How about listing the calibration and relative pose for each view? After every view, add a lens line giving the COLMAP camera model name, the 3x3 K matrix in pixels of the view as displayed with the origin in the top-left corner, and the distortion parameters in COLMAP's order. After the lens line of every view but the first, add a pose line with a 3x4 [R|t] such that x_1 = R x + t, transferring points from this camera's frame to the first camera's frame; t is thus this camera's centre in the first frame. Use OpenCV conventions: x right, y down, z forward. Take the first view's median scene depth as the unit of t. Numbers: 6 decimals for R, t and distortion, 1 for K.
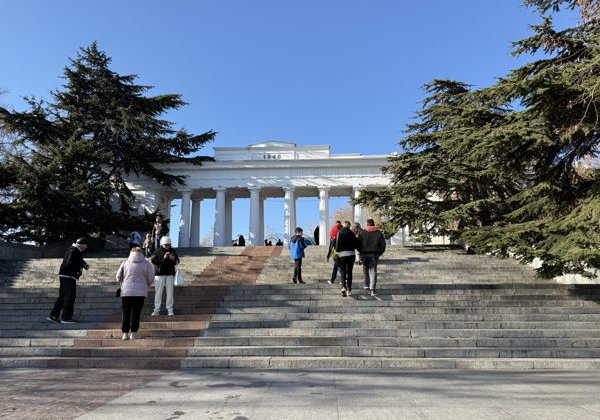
lens RADIAL K [[443.9, 0, 300.0], [0, 443.9, 210.0], [0, 0, 1]] dist [0.010928, -0.002243]
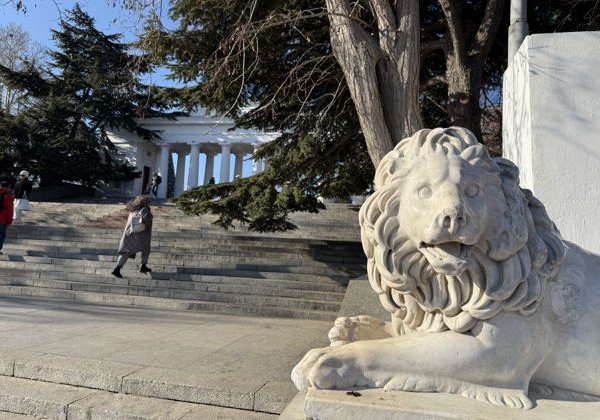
lens RADIAL K [[443.9, 0, 300.0], [0, 443.9, 210.0], [0, 0, 1]] dist [0.010928, -0.002243]
pose [[0.983669, 0.044288, -0.174454, 0.264781], [-0.027104, 0.994650, 0.099680, -0.002470], [0.177936, -0.093324, 0.979607, -0.004487]]
